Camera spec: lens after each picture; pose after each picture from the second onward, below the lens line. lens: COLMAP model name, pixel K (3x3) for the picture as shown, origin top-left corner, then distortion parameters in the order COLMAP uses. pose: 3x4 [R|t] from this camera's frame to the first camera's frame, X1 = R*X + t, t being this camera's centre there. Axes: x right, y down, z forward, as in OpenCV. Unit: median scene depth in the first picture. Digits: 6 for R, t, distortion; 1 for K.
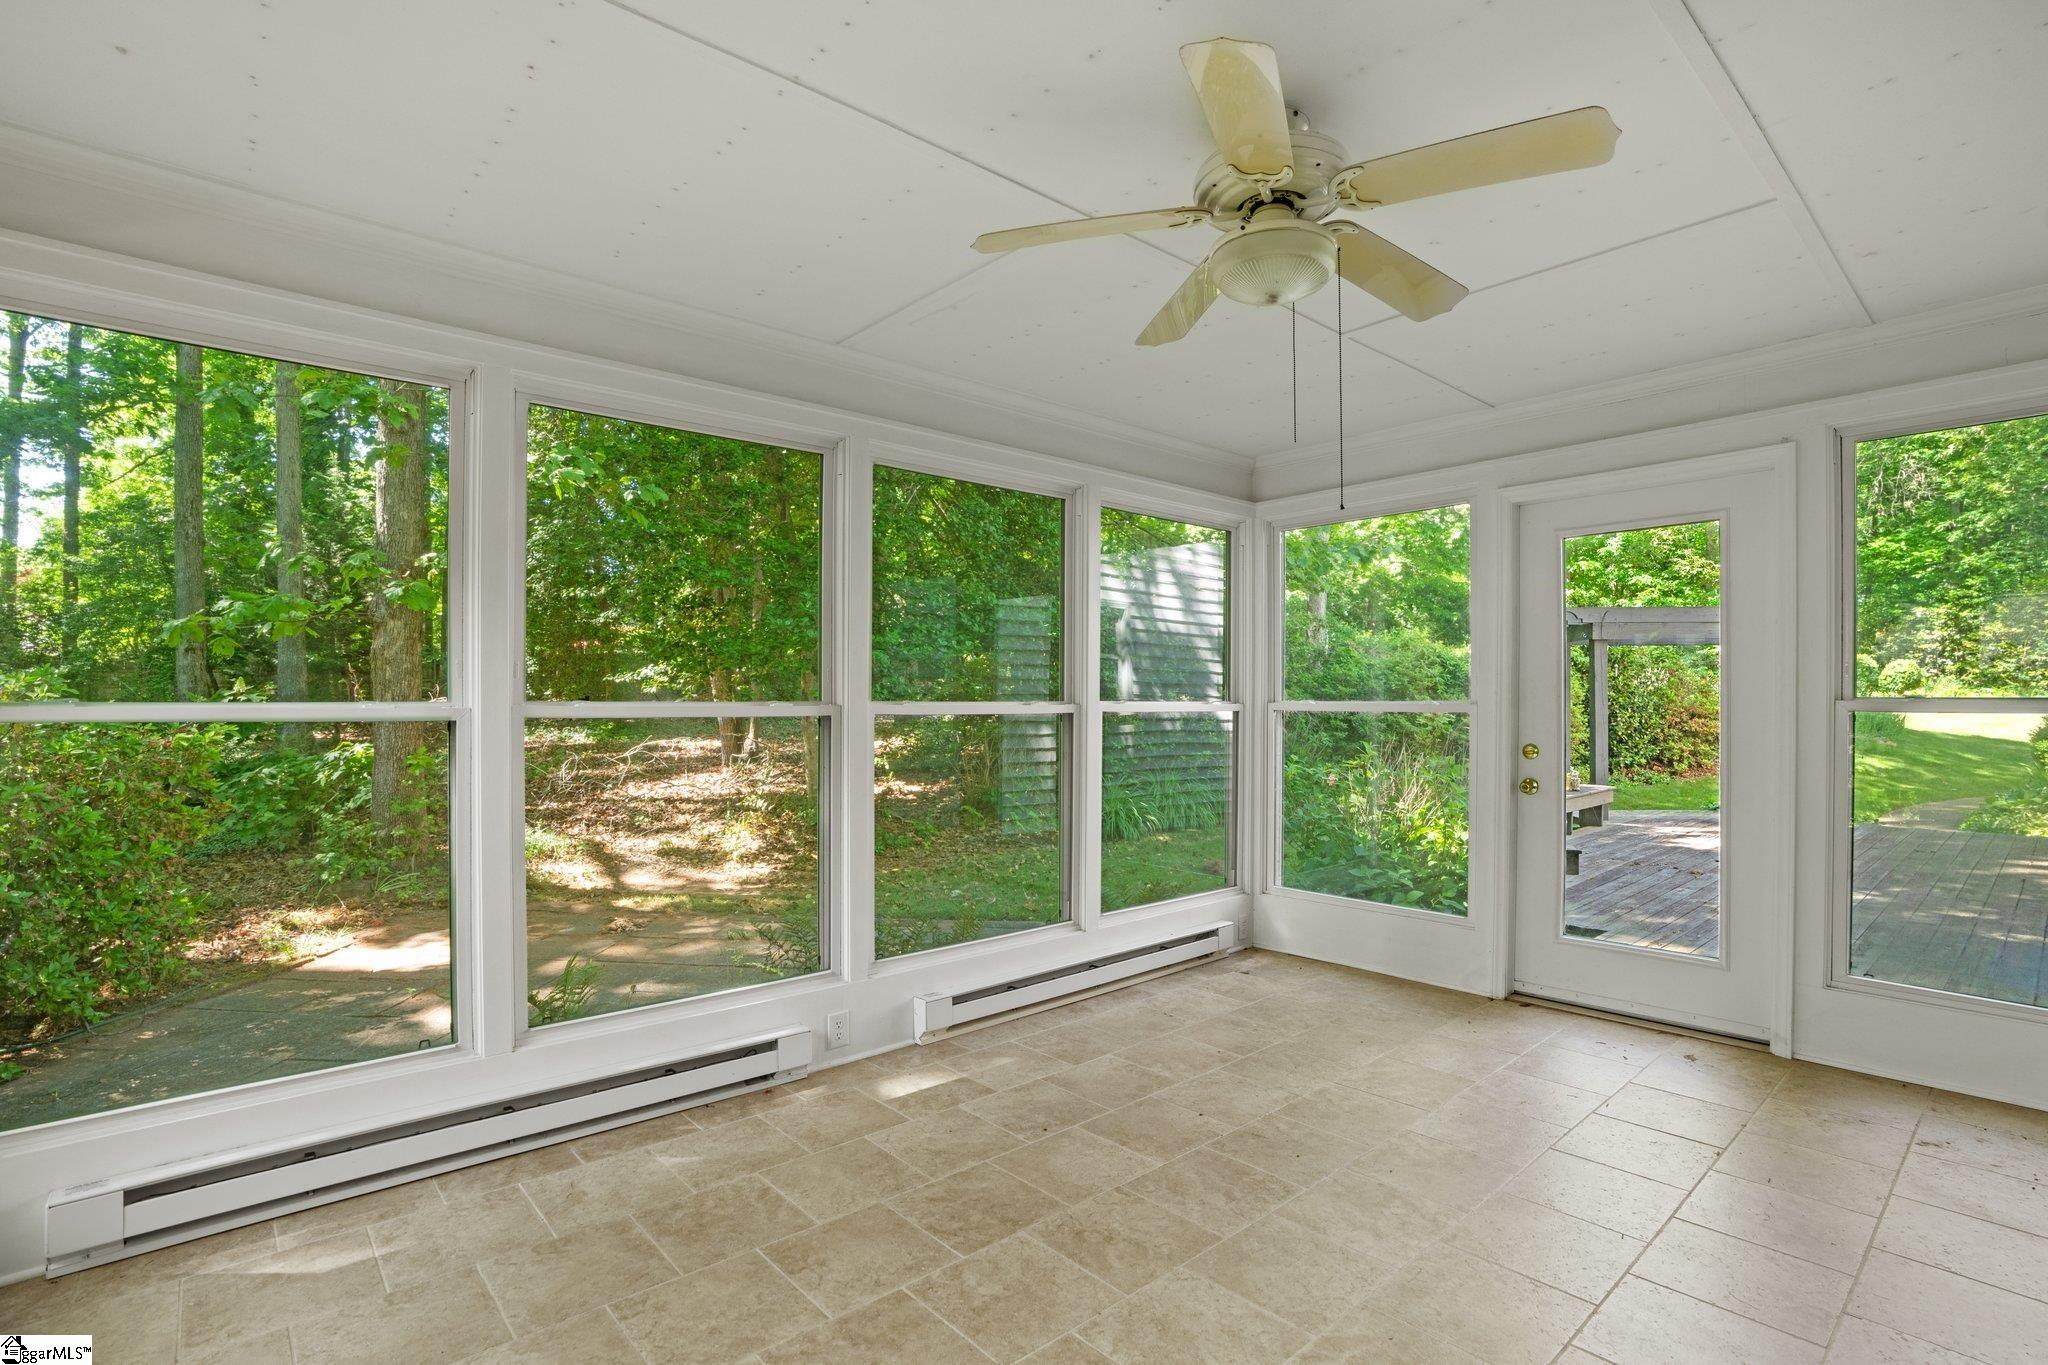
lens RADIAL K [[935.6, 0, 1015.0], [0, 935.6, 684.6], [0, 0, 1]] dist [-0.049055, 0.017725]
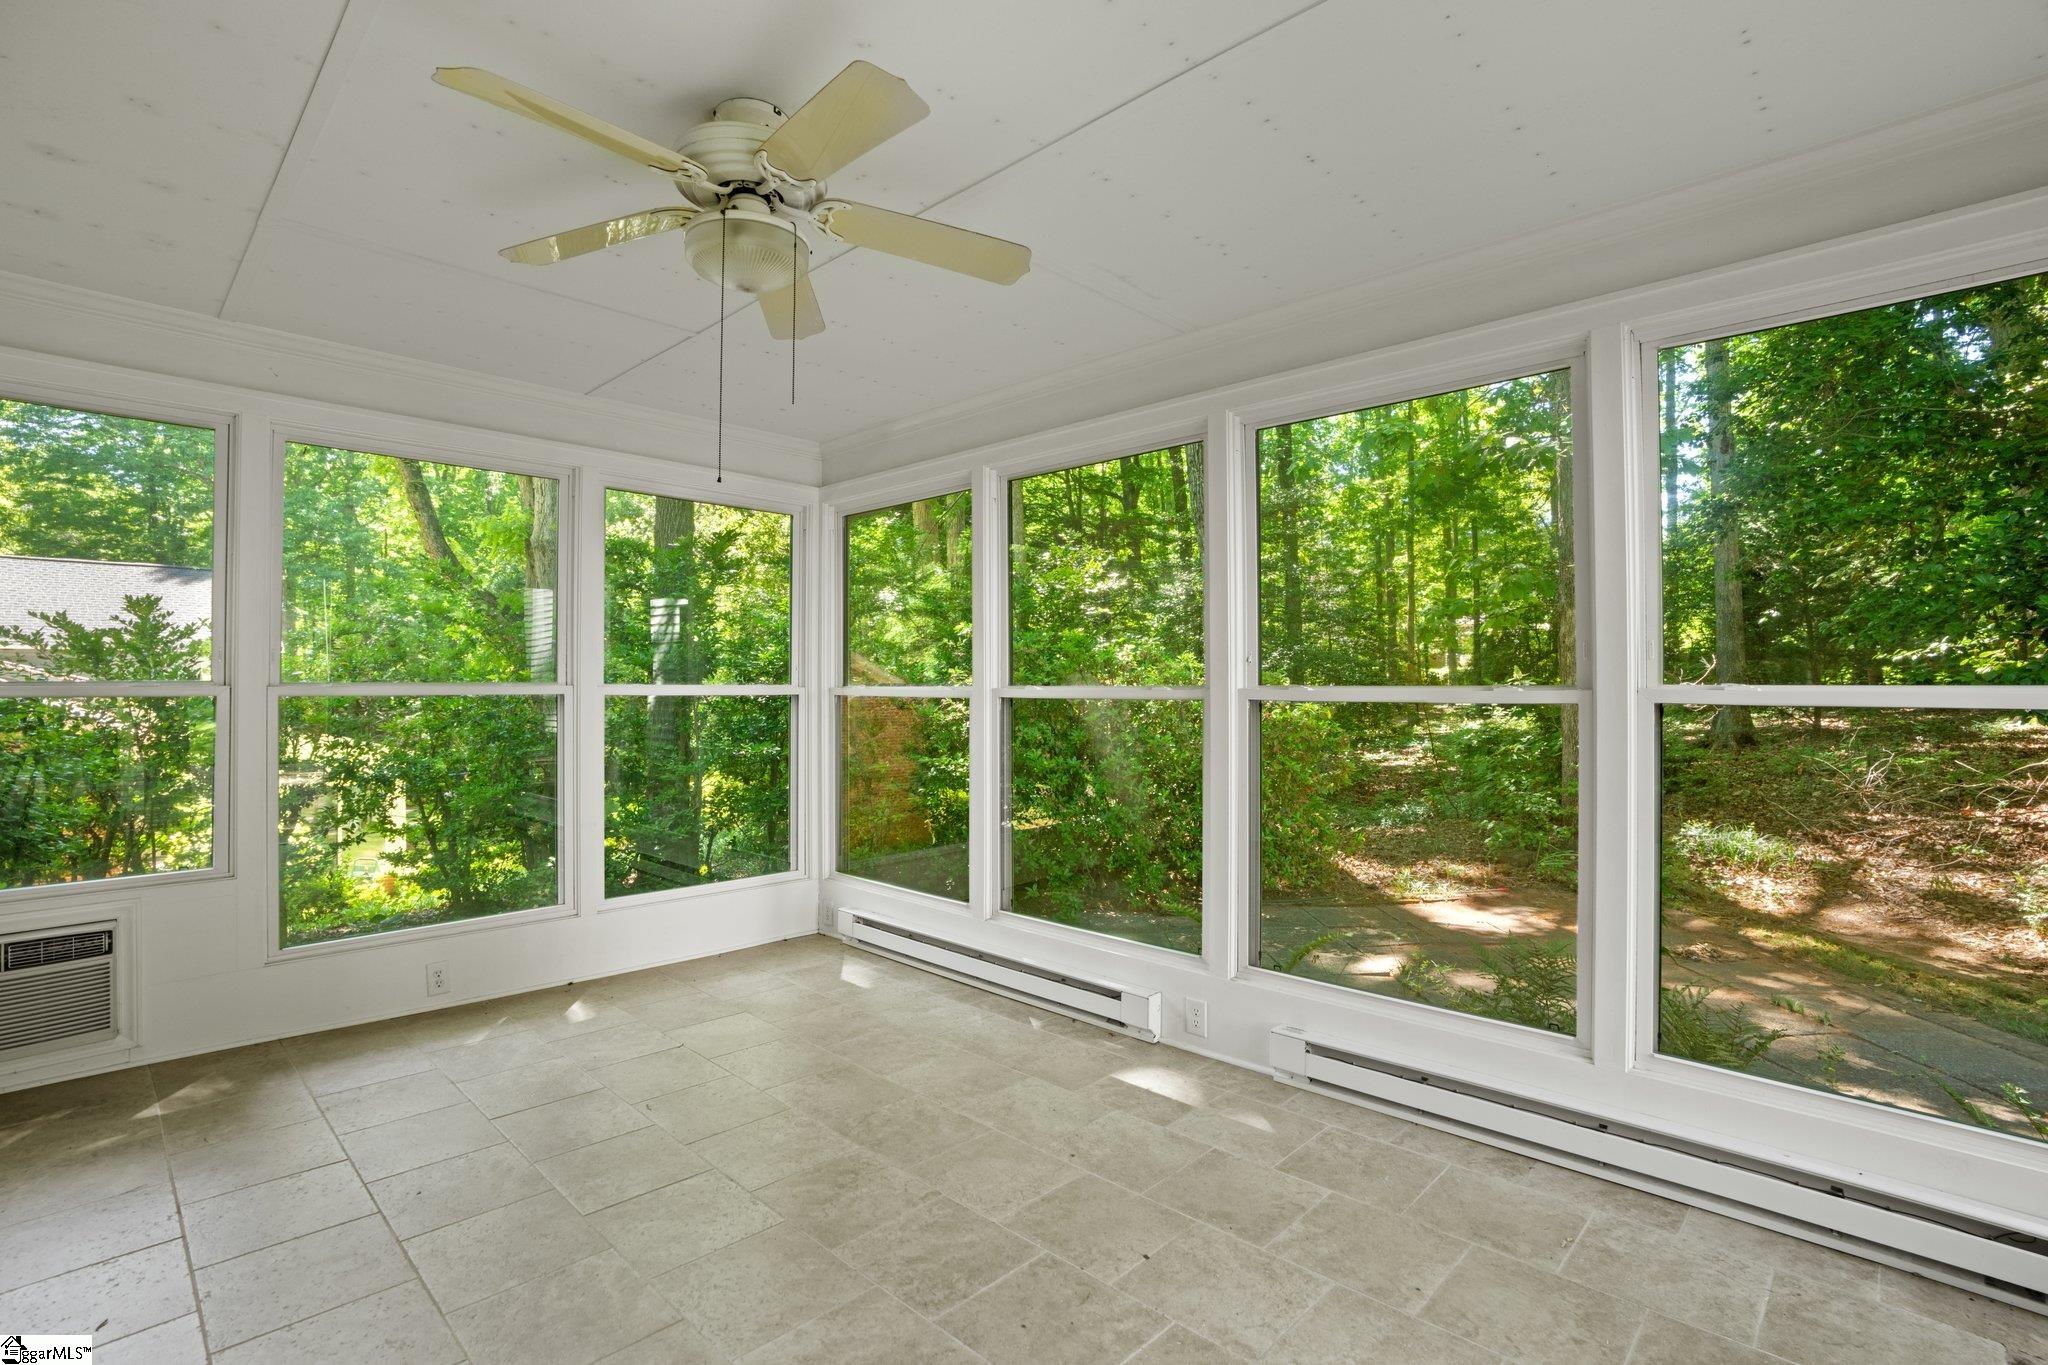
lens RADIAL K [[935.6, 0, 1015.0], [0, 935.6, 684.6], [0, 0, 1]] dist [-0.049055, 0.017725]
pose [[0.102535, -0.008833, -0.994690, 0.858652], [0.025039, 0.999667, -0.006296, 0.023125], [0.994414, -0.024260, 0.102722, 0.796496]]
